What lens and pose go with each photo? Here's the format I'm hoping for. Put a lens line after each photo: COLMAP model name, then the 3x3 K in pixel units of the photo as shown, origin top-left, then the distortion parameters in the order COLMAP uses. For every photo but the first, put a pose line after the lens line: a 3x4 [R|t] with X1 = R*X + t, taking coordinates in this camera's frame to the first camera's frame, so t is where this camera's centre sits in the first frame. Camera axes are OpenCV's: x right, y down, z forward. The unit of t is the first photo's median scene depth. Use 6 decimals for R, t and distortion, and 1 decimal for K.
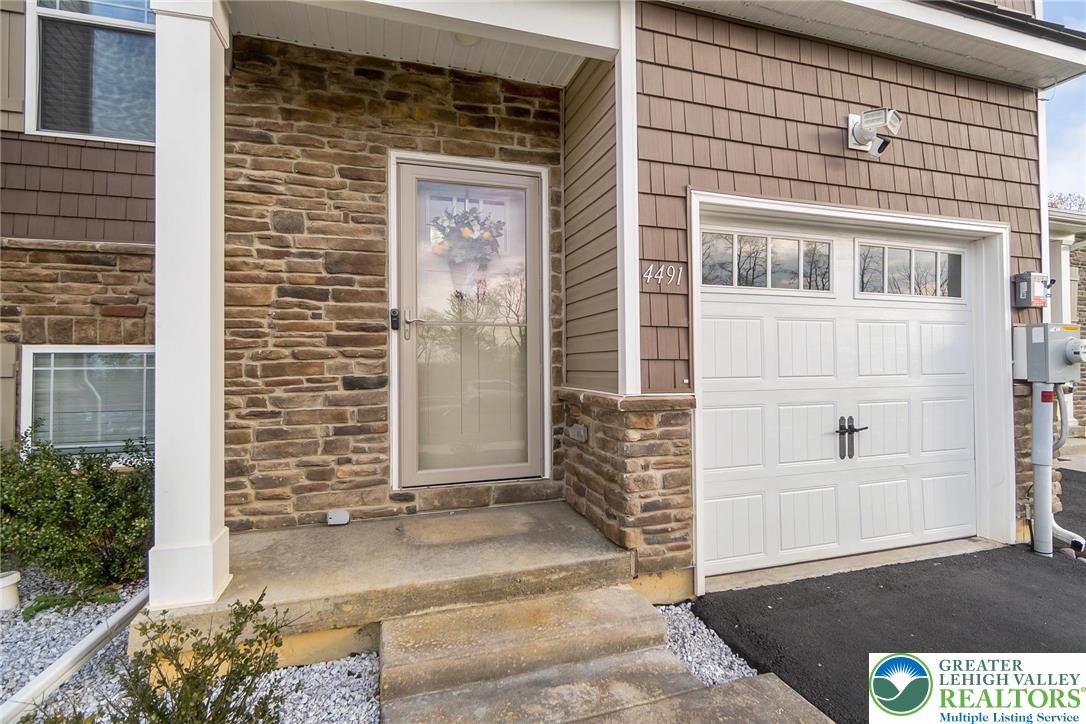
lens RADIAL K [[518.6, 0, 543.0], [0, 518.6, 362.0], [0, 0, 1]] dist [-0.000182, -0.000164]
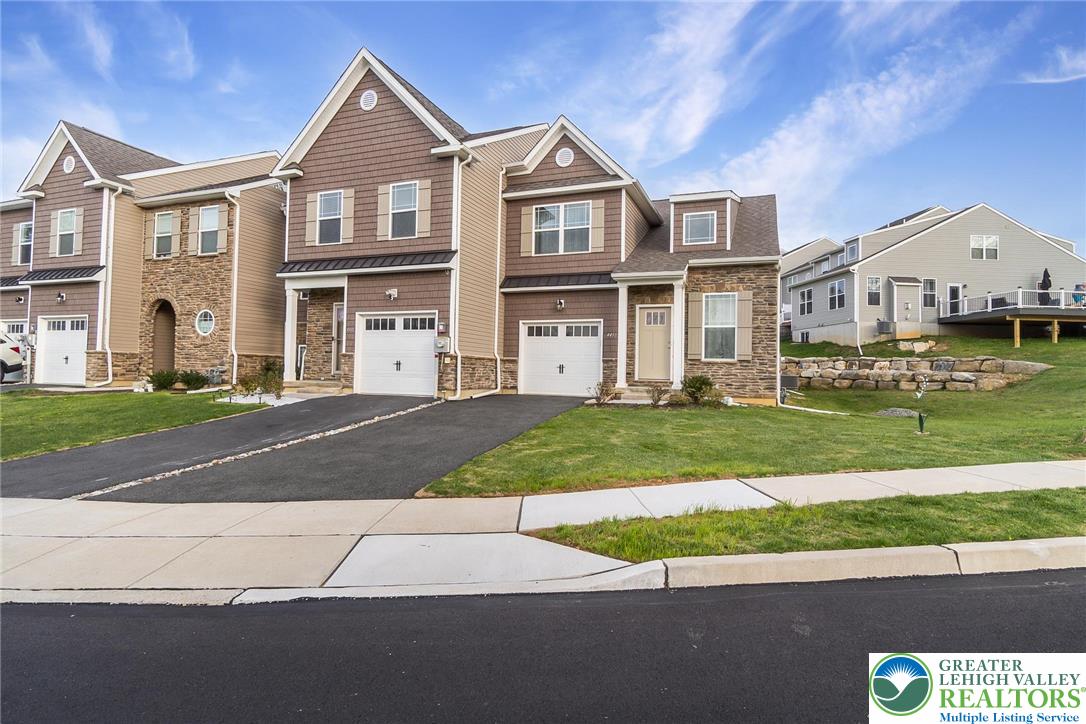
lens RADIAL K [[608.0, 0, 543.0], [0, 608.0, 362.0], [0, 0, 1]] dist [0.006394, -0.000597]
pose [[0.767633, 0.008219, -0.640837, 4.963262], [-0.020929, 0.999706, -0.012248, 0.165537], [0.640548, 0.022814, 0.767579, -2.126021]]
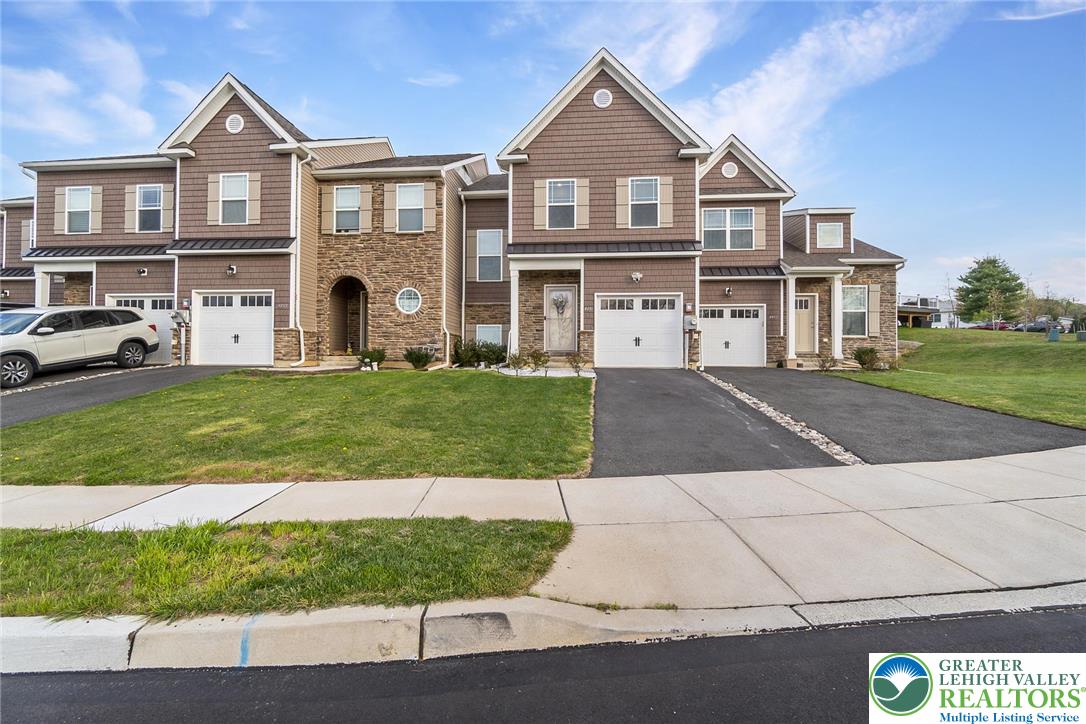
lens RADIAL K [[489.6, 0, 543.0], [0, 489.6, 362.0], [0, 0, 1]] dist [-0.001533, -0.000208]
pose [[0.925238, 0.012026, -0.379195, 1.597602], [-0.008690, 0.999907, 0.010507, 0.315951], [0.379287, -0.006426, 0.925257, -3.632515]]
